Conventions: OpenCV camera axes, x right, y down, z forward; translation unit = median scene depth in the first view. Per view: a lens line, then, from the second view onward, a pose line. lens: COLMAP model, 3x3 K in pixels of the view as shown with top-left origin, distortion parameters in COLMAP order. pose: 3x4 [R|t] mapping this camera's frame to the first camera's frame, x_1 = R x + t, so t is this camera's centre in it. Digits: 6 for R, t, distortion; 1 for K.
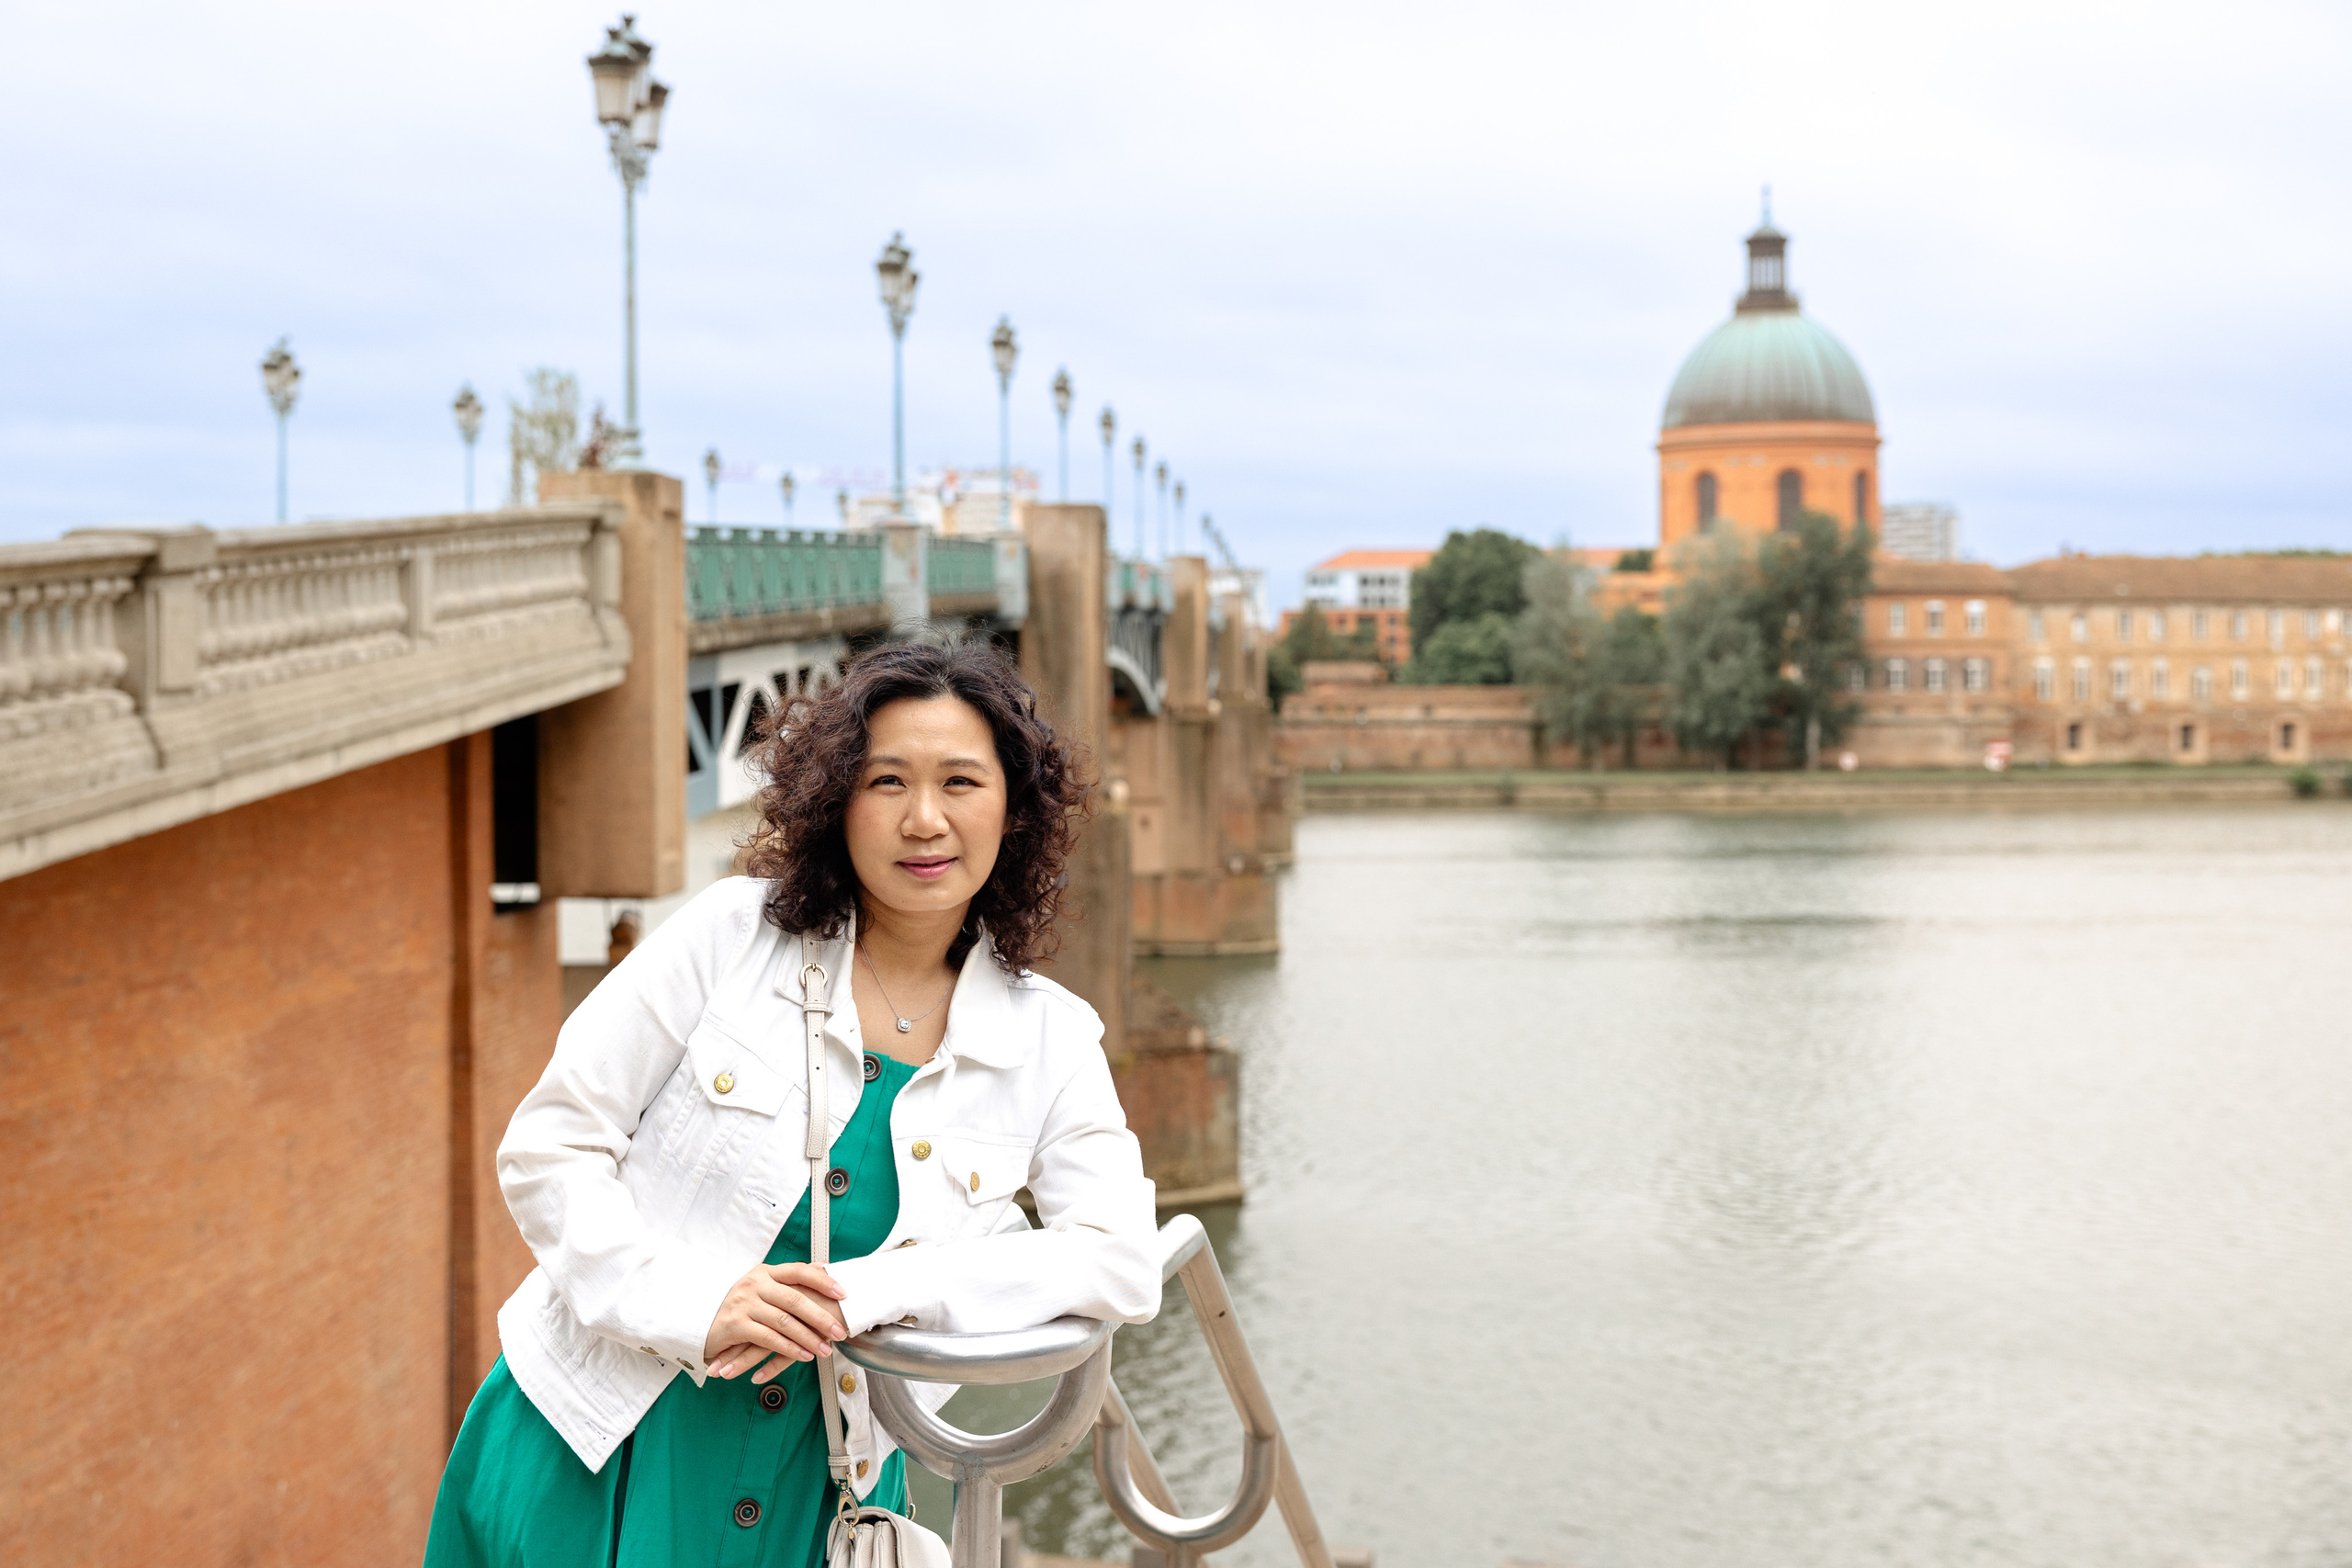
lens RADIAL K [[2977.3, 0, 1176.0], [0, 2977.3, 784.0], [0, 0, 1]] dist [-0.011938, -0.008353]
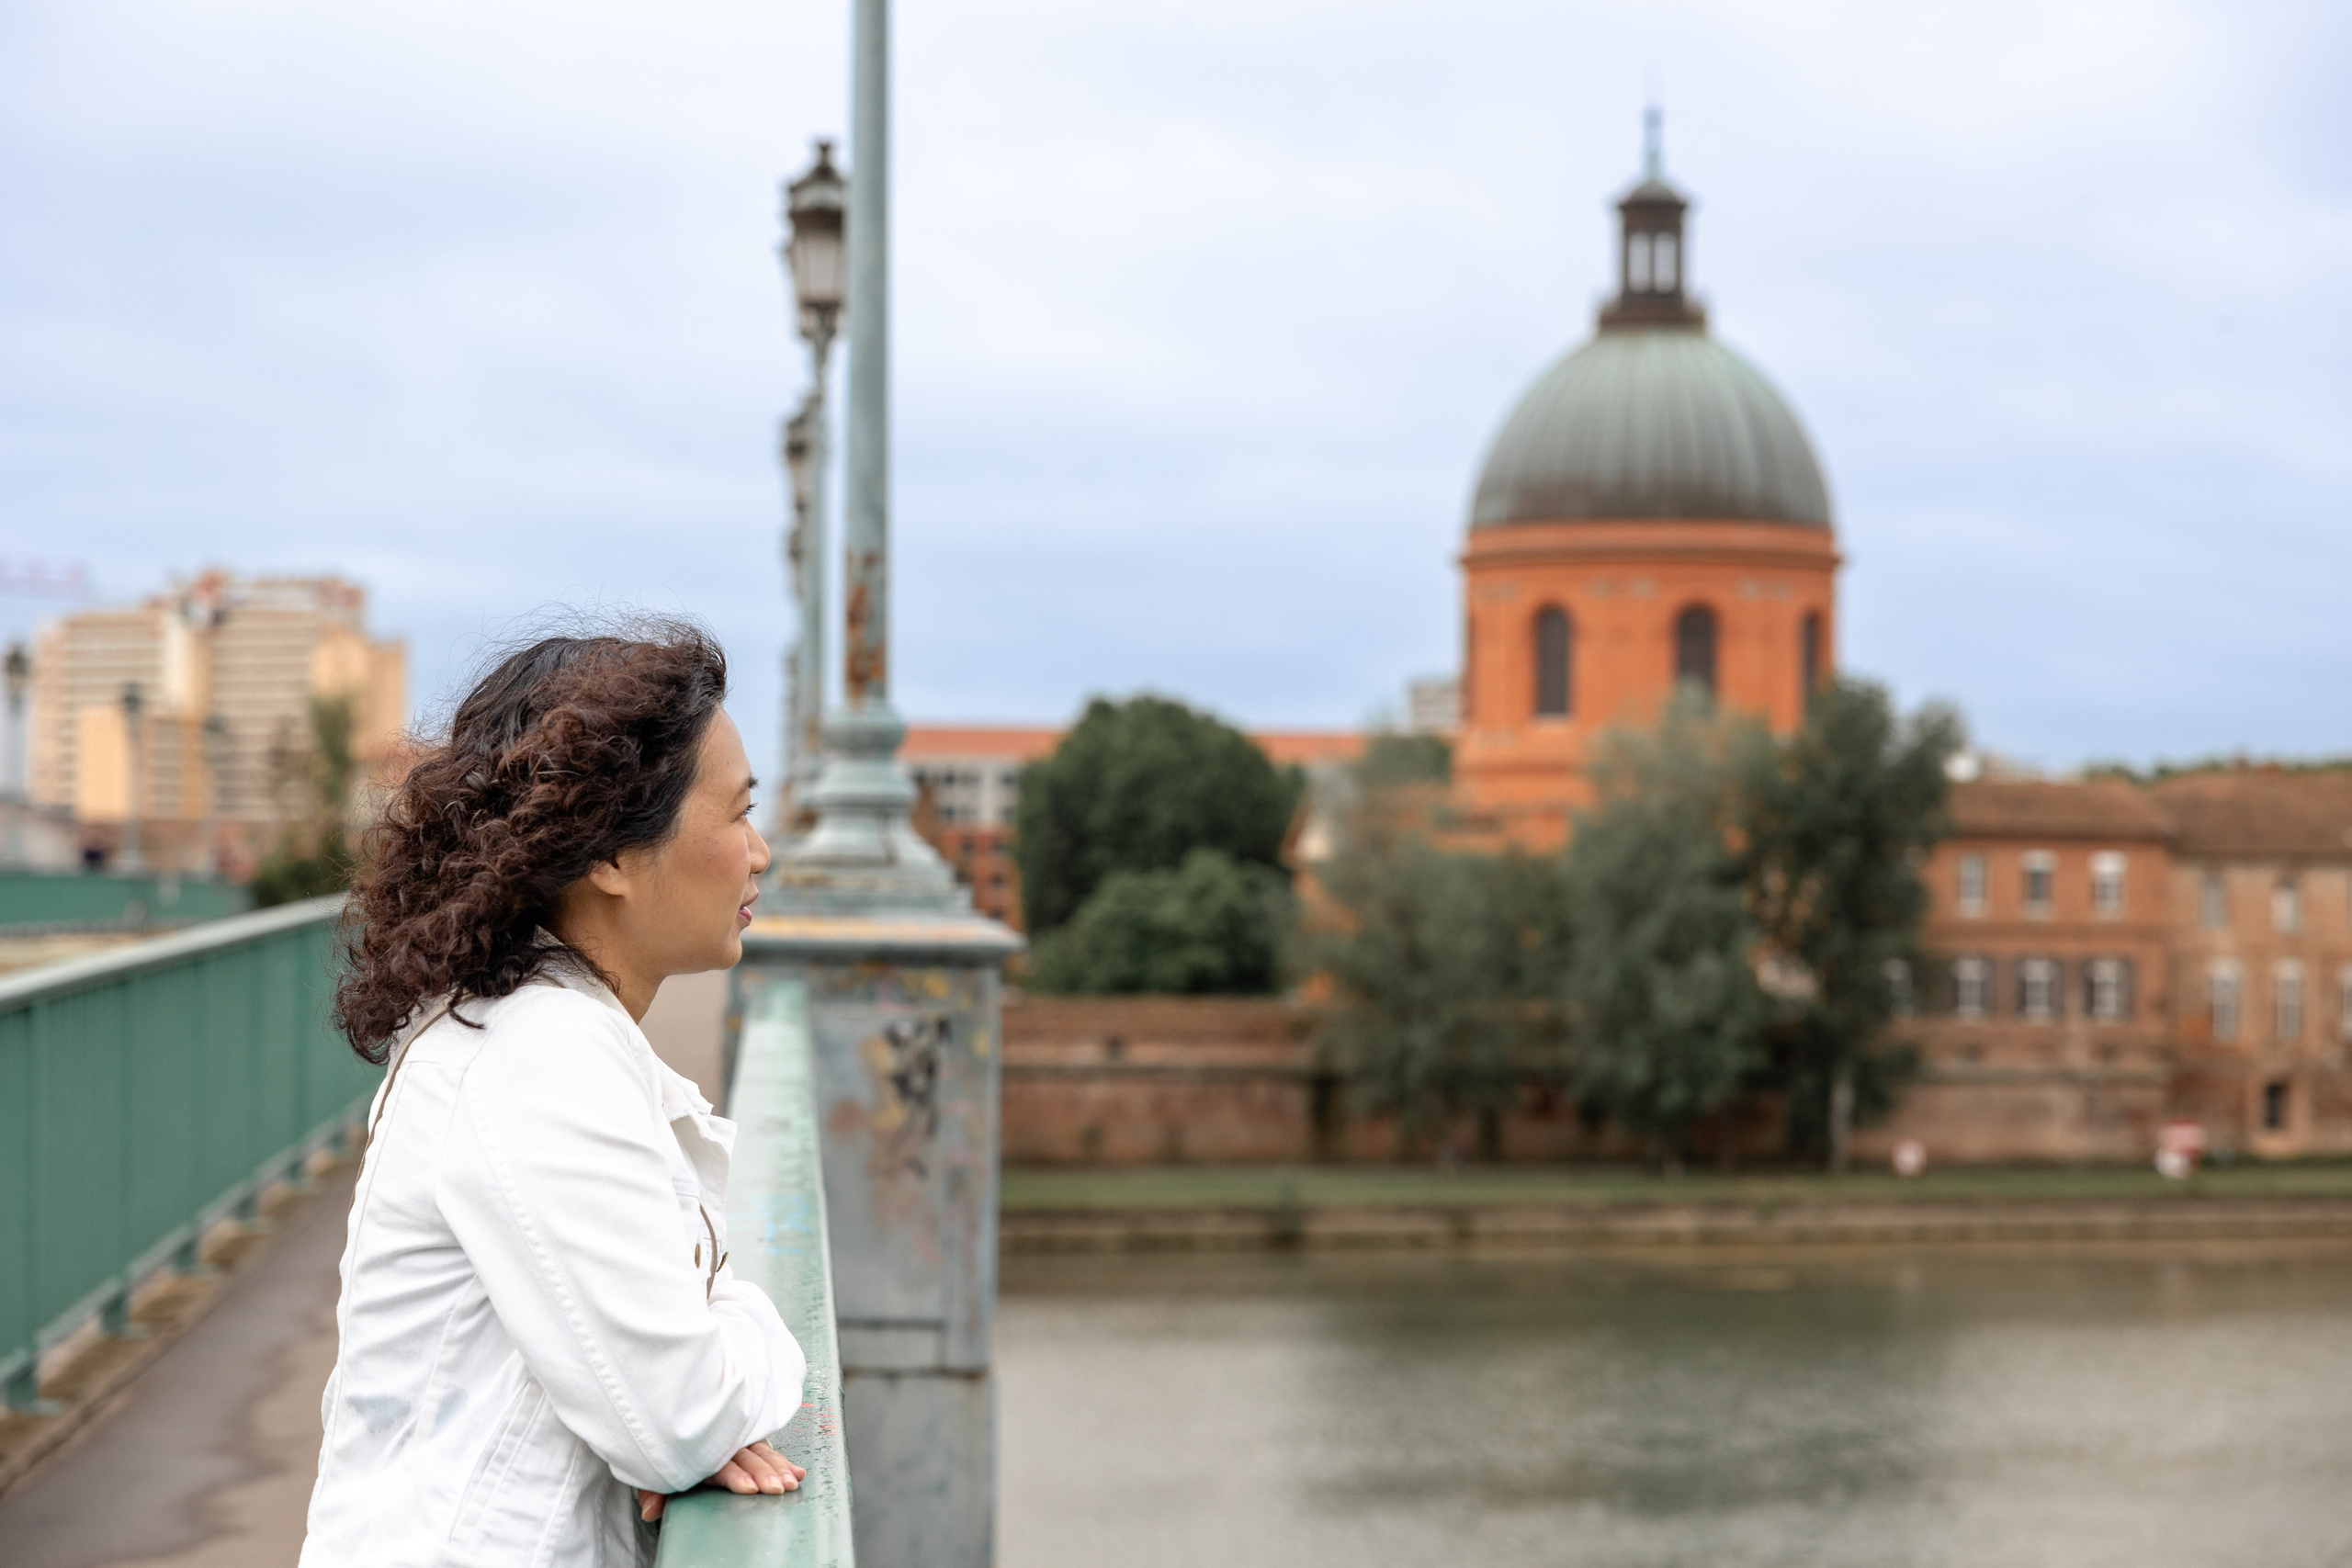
lens RADIAL K [[4914.9, 0, 1176.0], [0, 4914.9, 784.0], [0, 0, 1]] dist [0.094377, -0.246096]
pose [[0.992504, 0.024251, 0.119779, -0.006346], [-0.016323, 0.997637, -0.066737, -0.011587], [-0.121115, 0.064282, 0.990555, 0.133625]]
